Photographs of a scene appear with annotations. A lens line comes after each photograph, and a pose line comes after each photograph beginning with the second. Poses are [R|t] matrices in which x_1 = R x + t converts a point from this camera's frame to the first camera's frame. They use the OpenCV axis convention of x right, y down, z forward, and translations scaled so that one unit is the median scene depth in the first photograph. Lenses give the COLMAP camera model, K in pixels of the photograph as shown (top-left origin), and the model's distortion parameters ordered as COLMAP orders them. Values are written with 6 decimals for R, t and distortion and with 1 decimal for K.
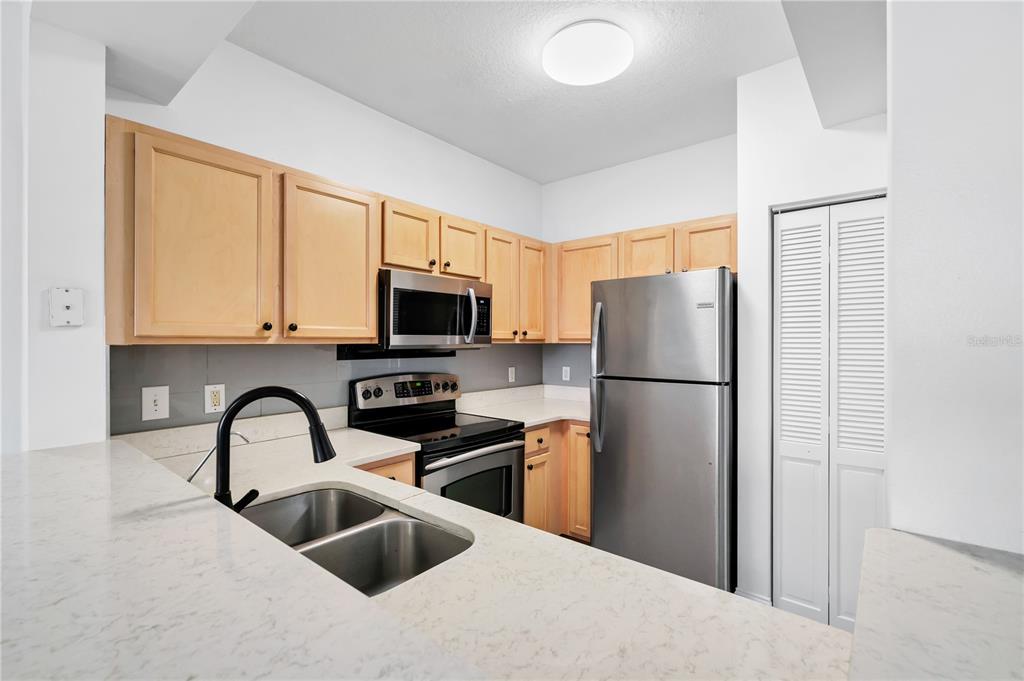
lens RADIAL K [[455.2, 0, 512.0], [0, 455.2, 340.5], [0, 0, 1]] dist [-0.001401, -0.000298]
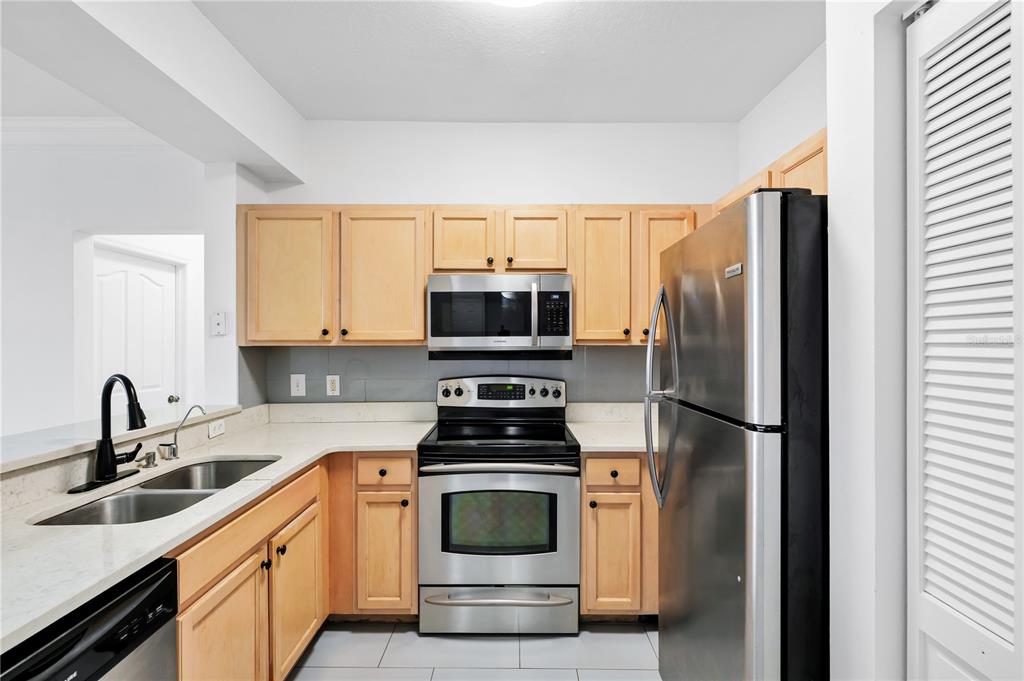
lens RADIAL K [[455.2, 0, 512.0], [0, 455.2, 340.5], [0, 0, 1]] dist [-0.001401, -0.000298]
pose [[0.640953, -0.007598, -0.767543, 0.603355], [0.004748, 0.999971, -0.005934, 0.002438], [0.767566, 0.000159, 0.640970, 0.431649]]
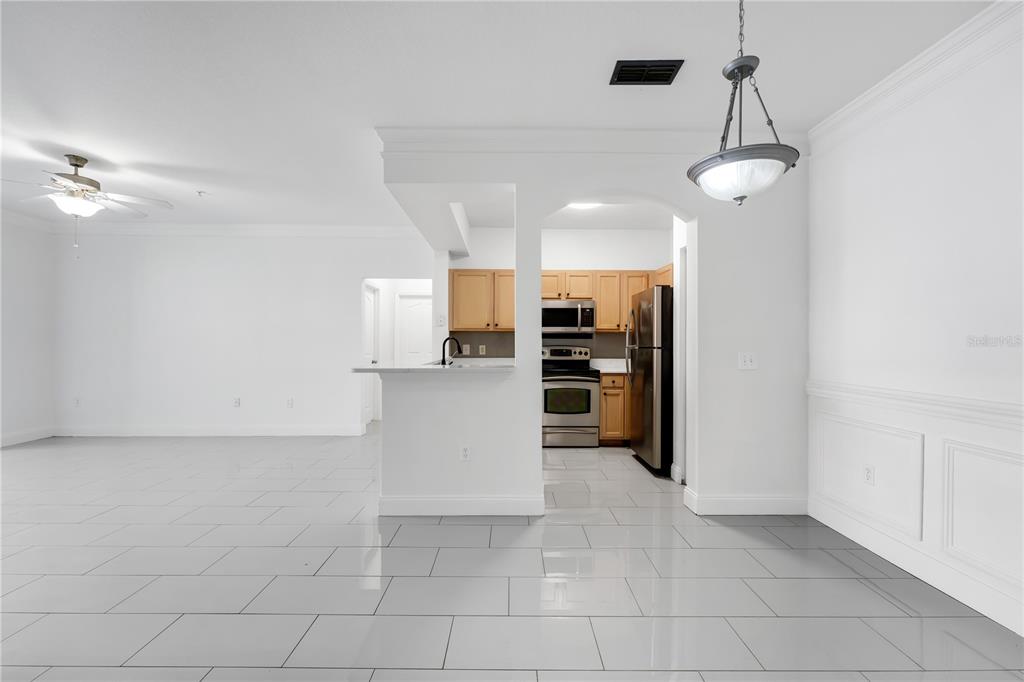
lens RADIAL K [[413.1, 0, 512.0], [0, 413.1, 341.0], [0, 0, 1]] dist [-0.000273, -0.000125]
pose [[0.653504, -0.004768, -0.756908, 1.223594], [-0.001322, 0.999971, -0.007440, 0.072358], [0.756922, 0.005863, 0.653479, -0.498260]]
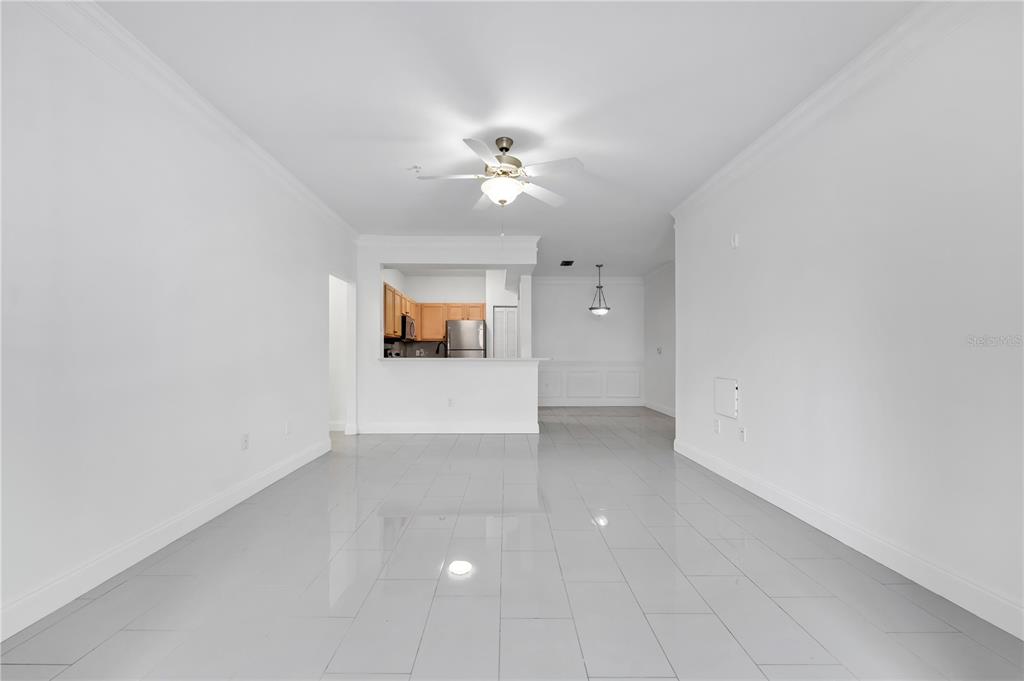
lens RADIAL K [[413.1, 0, 512.0], [0, 413.1, 340.5], [0, 0, 1]] dist [-0.000273, -0.000125]
pose [[0.748359, 0.011407, 0.663196, -1.583105], [0.008442, 0.999607, -0.026719, 0.107278], [-0.663240, 0.025594, 0.747969, -1.678274]]
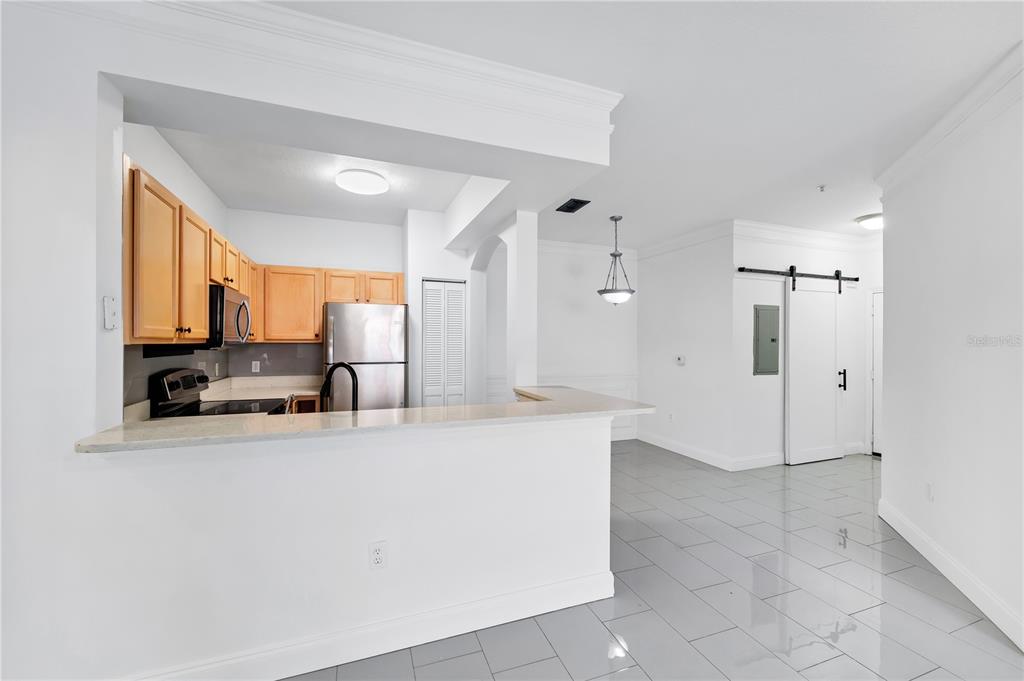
lens RADIAL K [[413.1, 0, 512.0], [0, 413.1, 340.5], [0, 0, 1]] dist [-0.000273, -0.000125]
pose [[0.487719, -0.001101, 0.873000, -0.829287], [0.000541, 0.999999, 0.000959, -0.000469], [-0.873000, 0.000005, 0.487719, -0.274162]]
